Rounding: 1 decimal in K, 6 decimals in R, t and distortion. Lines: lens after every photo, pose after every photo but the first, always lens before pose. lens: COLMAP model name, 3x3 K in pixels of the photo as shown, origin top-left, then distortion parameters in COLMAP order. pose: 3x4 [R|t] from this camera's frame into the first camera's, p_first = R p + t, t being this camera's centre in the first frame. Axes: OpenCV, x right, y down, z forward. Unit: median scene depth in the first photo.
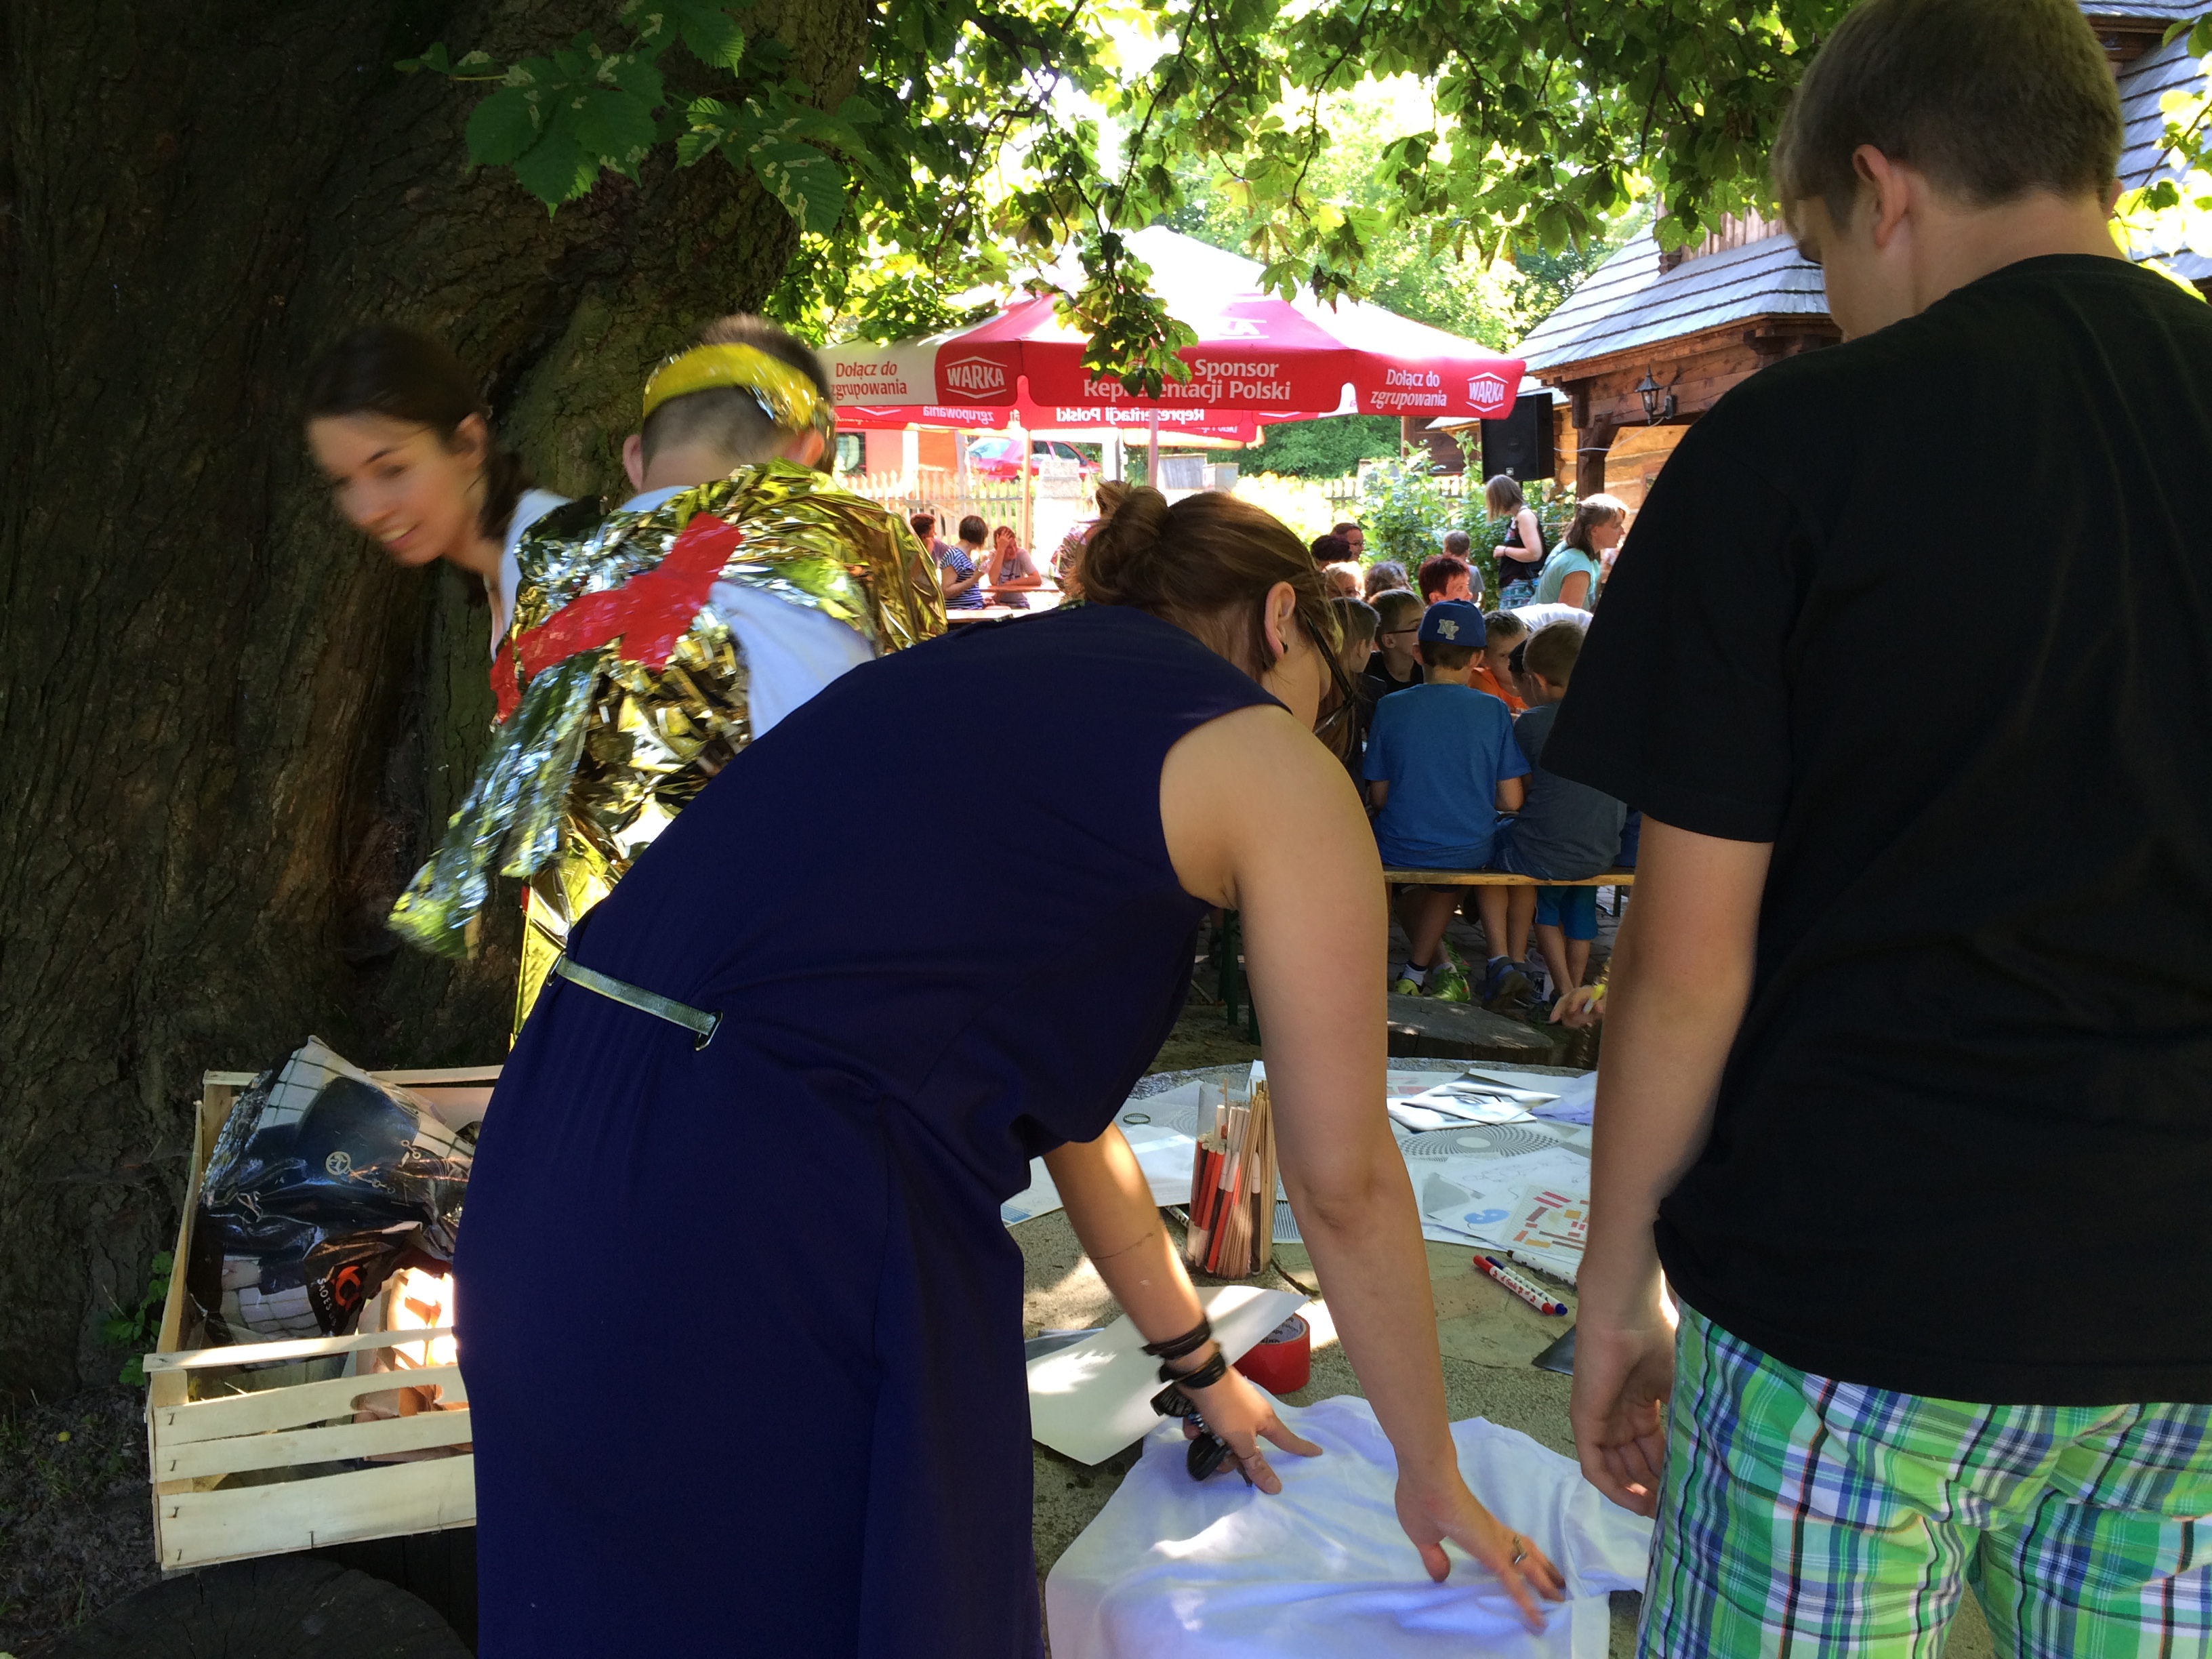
lens RADIAL K [[1892.5, 0, 1106.0], [0, 1892.5, 829.5], [0, 0, 1]] dist [0.077946, -0.122091]
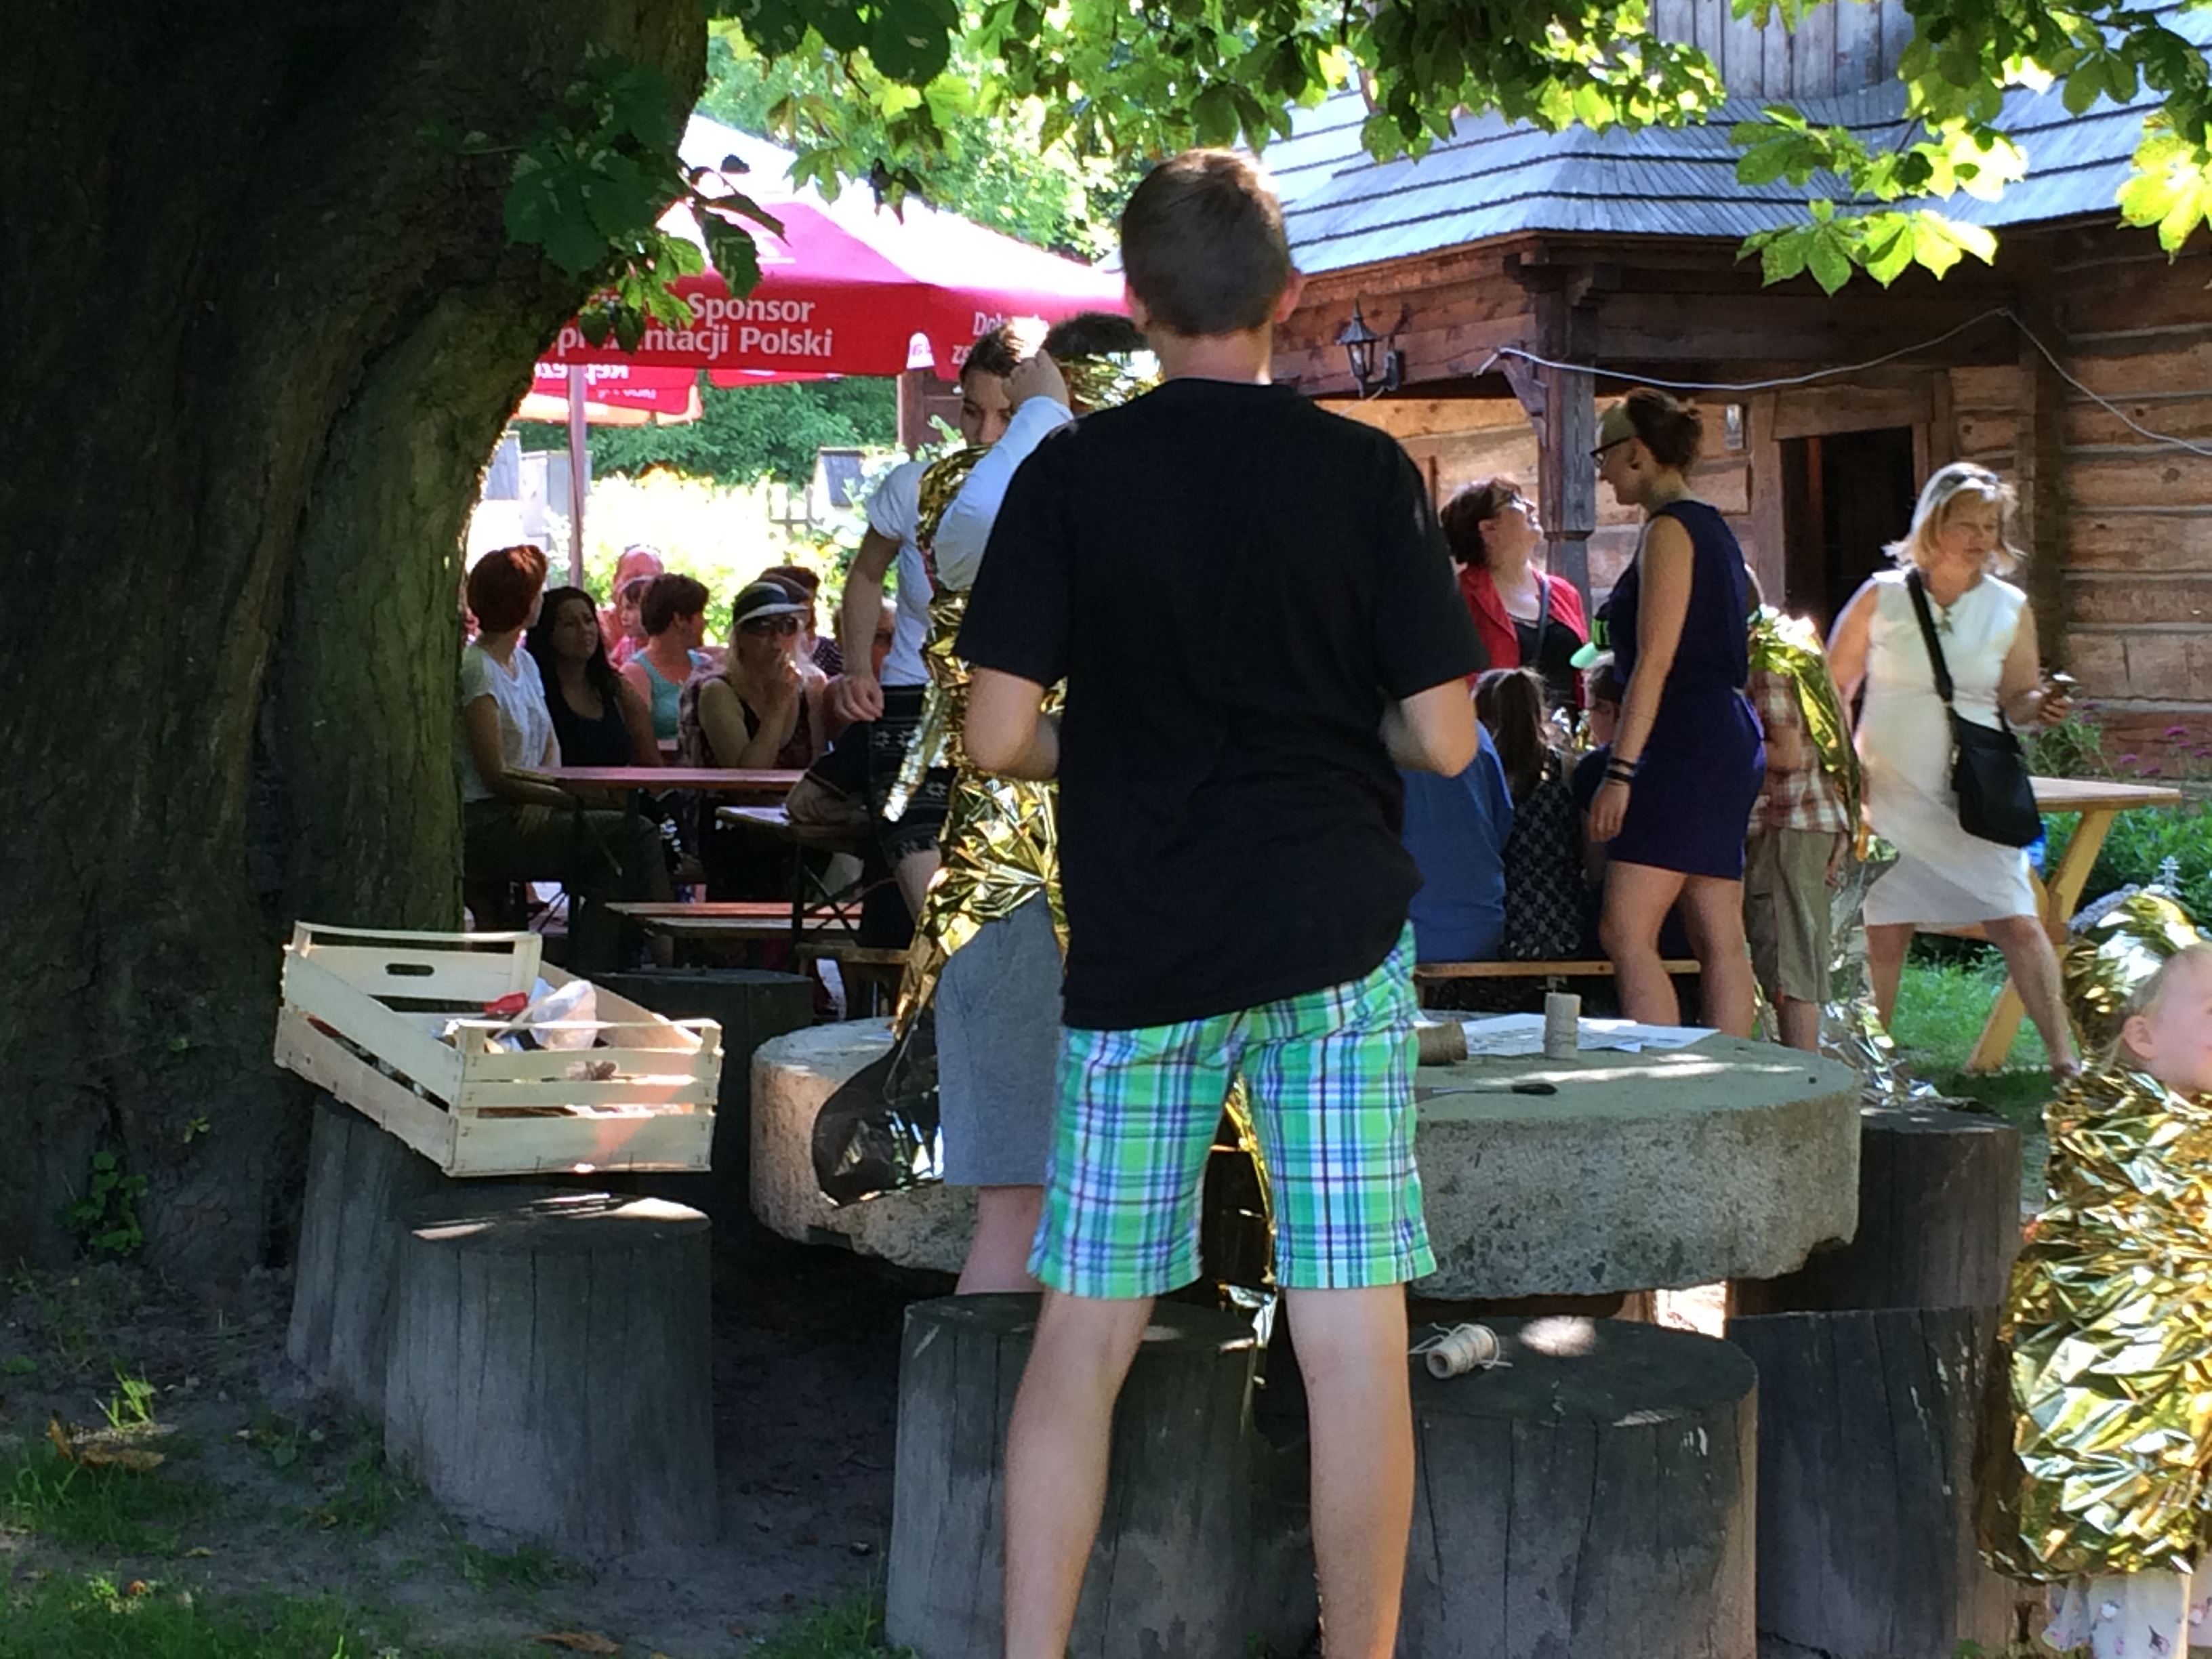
lens RADIAL K [[4376.3, 0, 1106.0], [0, 4376.3, 829.5], [0, 0, 1]] dist [-0.008613, 0.097692]
pose [[0.976689, -0.006598, 0.214556, -0.143371], [0.028931, 0.994454, -0.101118, 0.094396], [-0.212699, 0.104969, 0.971463, -0.486816]]
